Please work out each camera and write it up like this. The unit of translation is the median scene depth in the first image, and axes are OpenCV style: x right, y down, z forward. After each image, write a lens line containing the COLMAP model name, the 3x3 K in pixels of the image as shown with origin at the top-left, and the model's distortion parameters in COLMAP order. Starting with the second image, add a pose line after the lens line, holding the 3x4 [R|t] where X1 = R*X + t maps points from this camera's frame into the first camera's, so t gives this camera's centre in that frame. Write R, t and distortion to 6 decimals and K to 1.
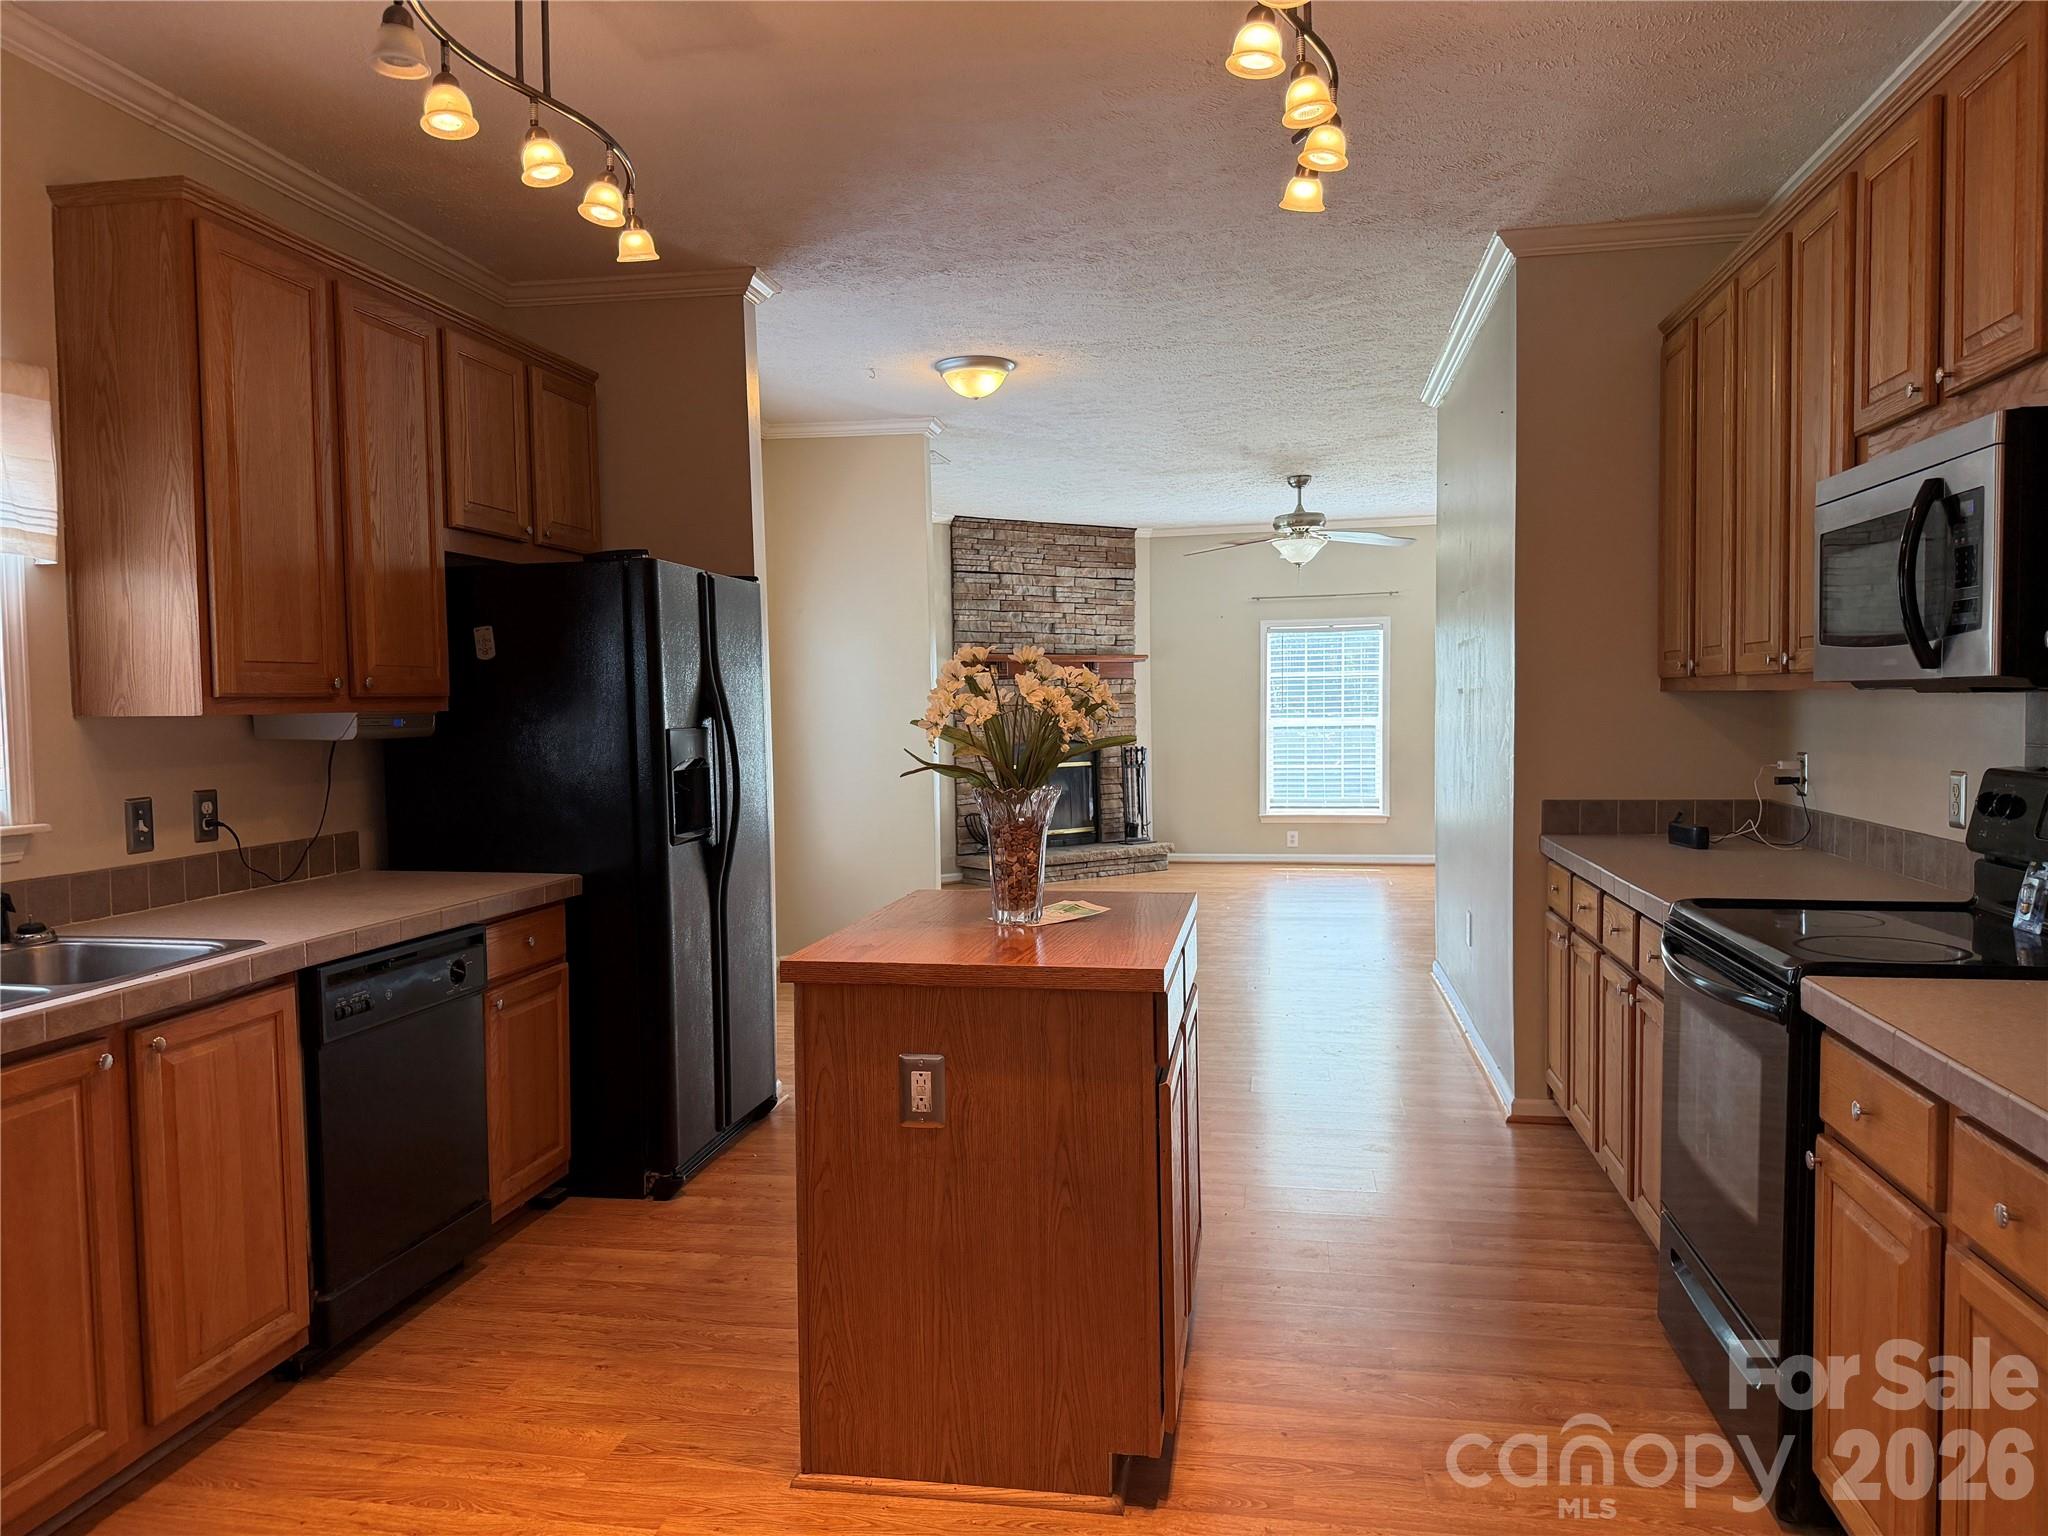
lens RADIAL K [[1444.1, 0, 1016.6], [0, 1444.1, 776.3], [0, 0, 1]] dist [0.038289, -0.045943]
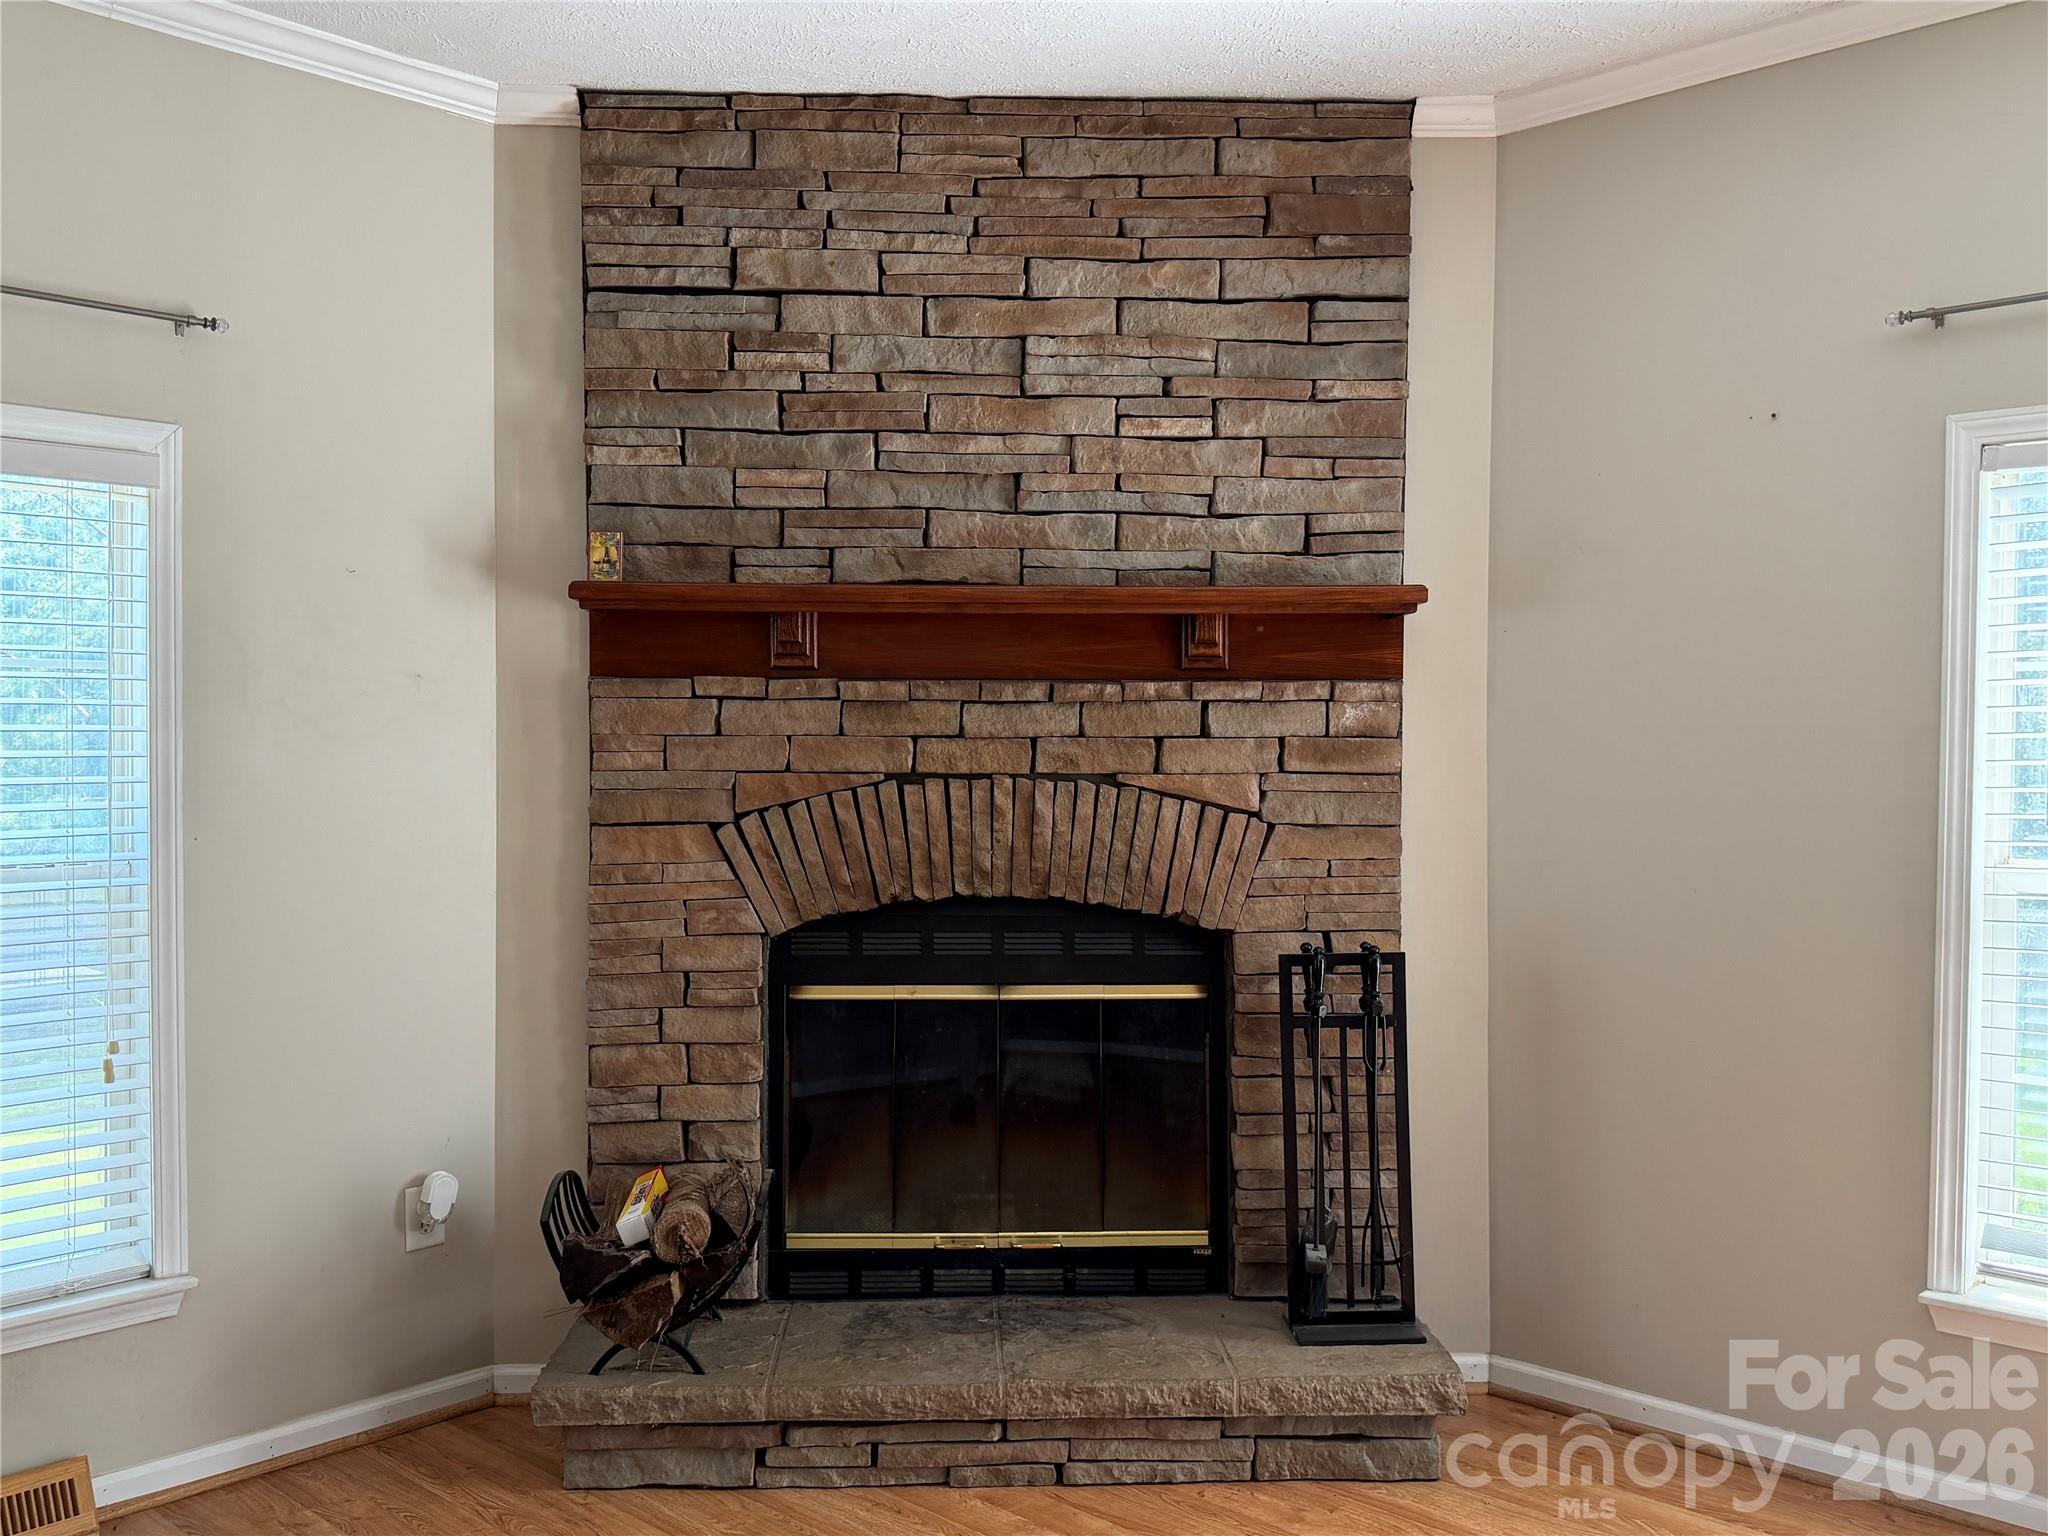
lens RADIAL K [[1768.6, 0, 1028.5], [0, 1768.6, 775.5], [0, 0, 1]] dist [0.116974, -0.038614]
pose [[0.831111, 0.040247, -0.554649, 0.214840], [-0.046199, 0.998927, 0.003257, -0.049645], [0.554185, 0.022918, 0.832078, 0.717697]]
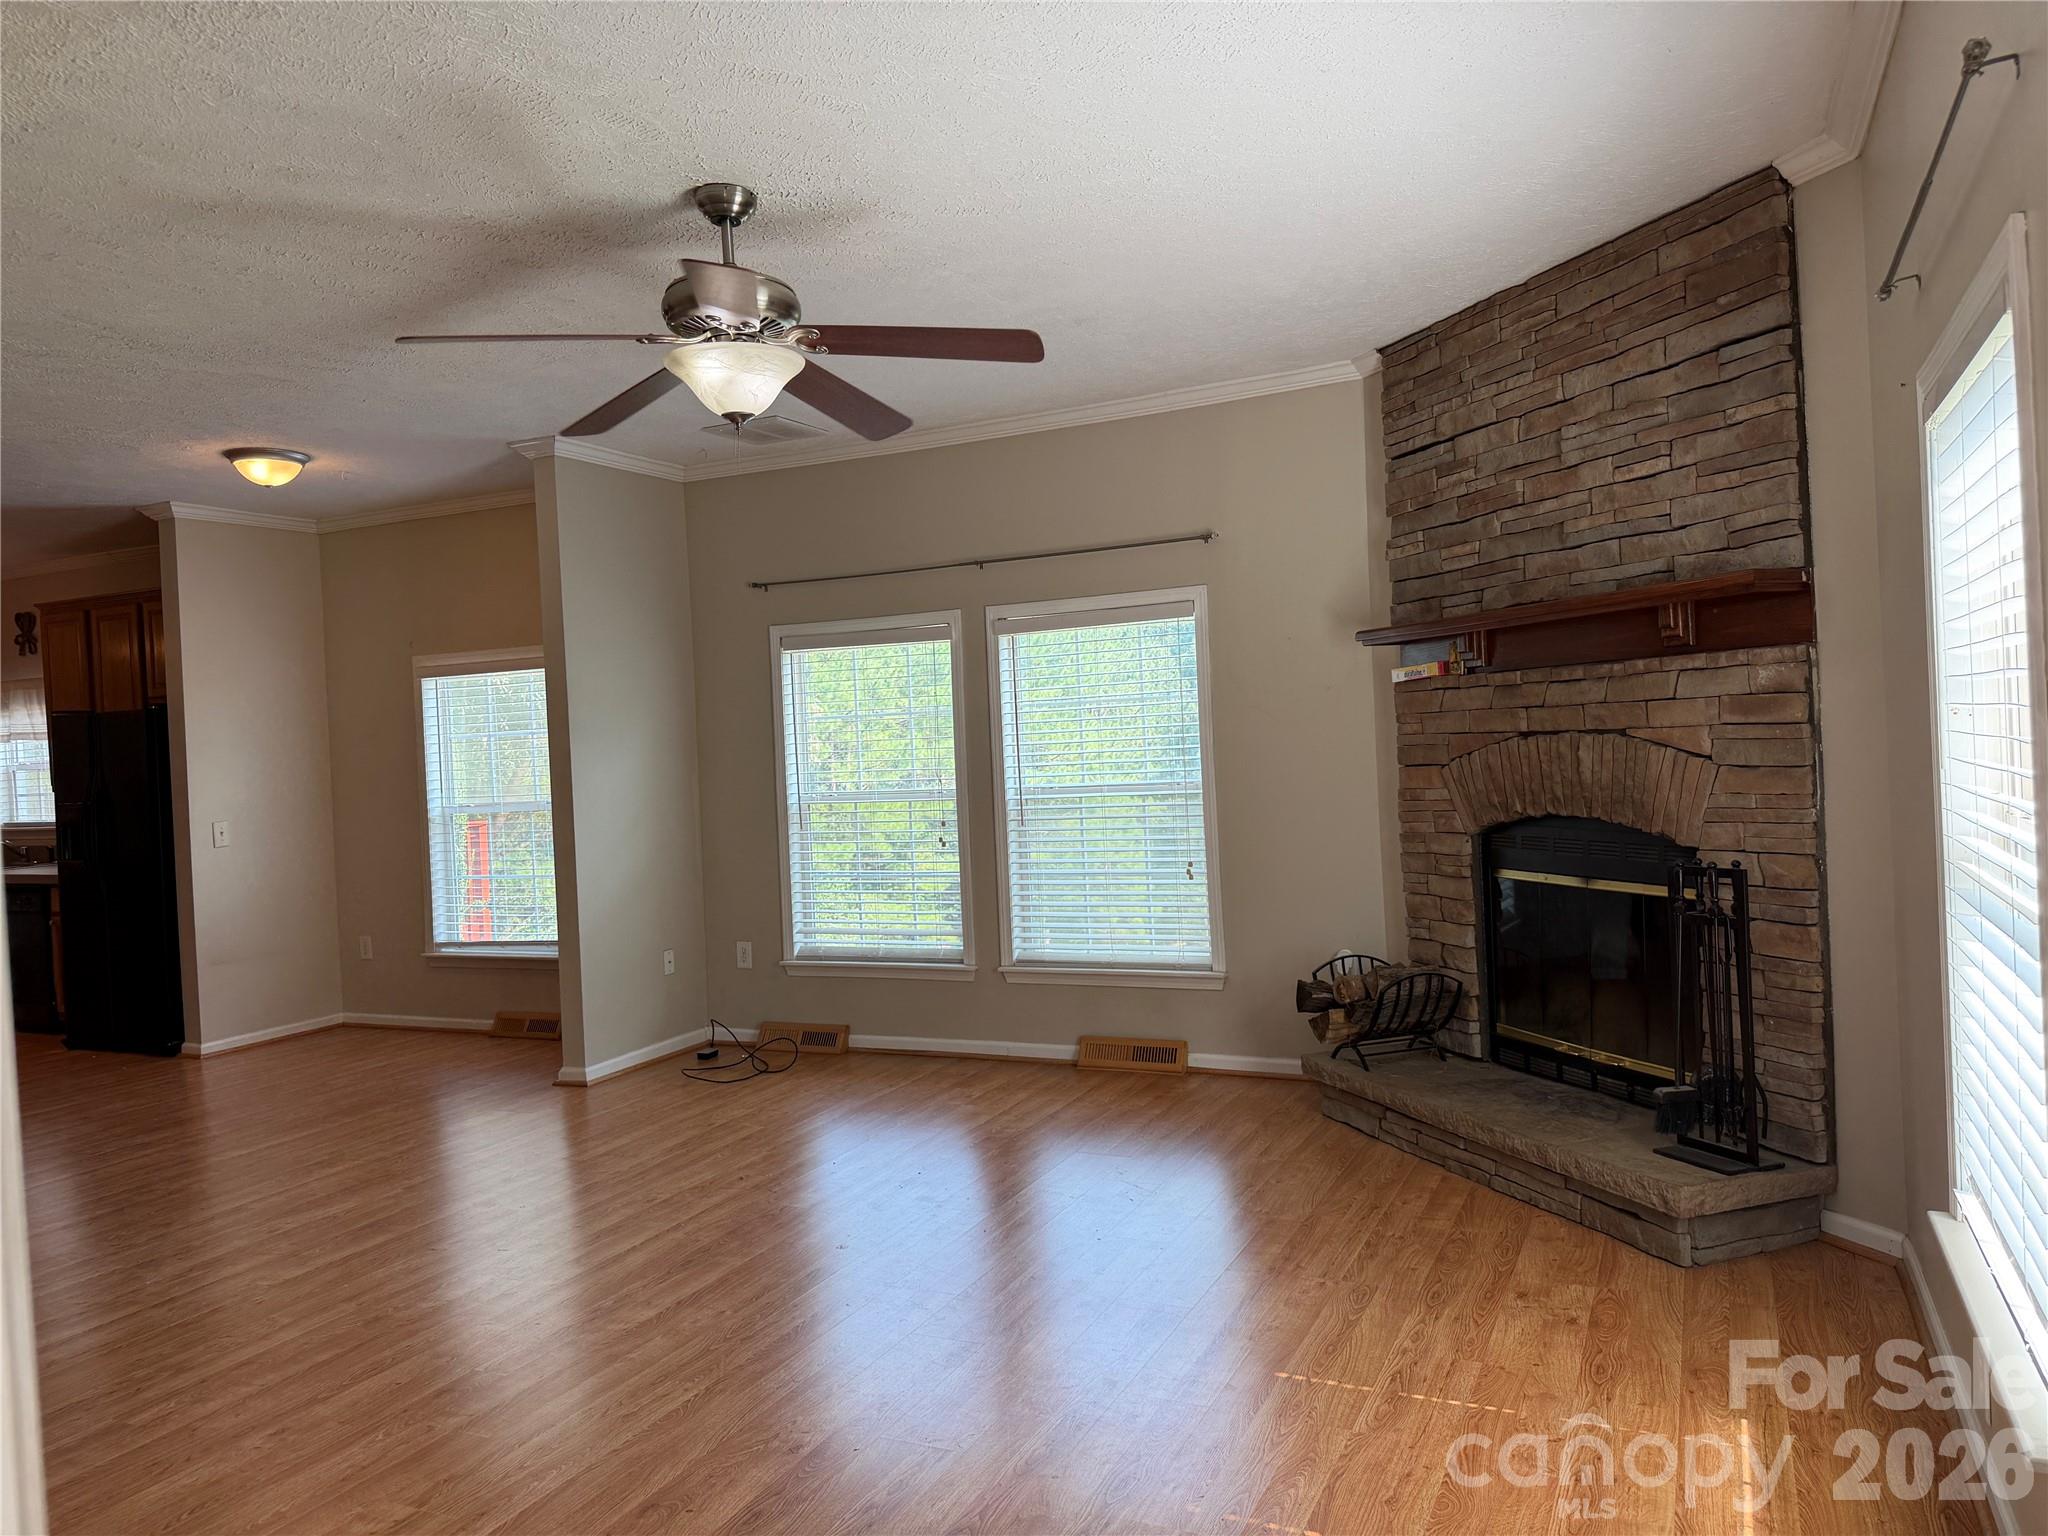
lens RADIAL K [[1444.1, 0, 1014.2], [0, 1444.1, 767.6], [0, 0, 1]] dist [0.038289, -0.045943]
pose [[-0.265164, 0.053970, -0.962692, 0.448497], [0.011907, 0.998539, 0.052700, -0.061283], [0.964130, 0.002512, -0.265419, 0.954137]]
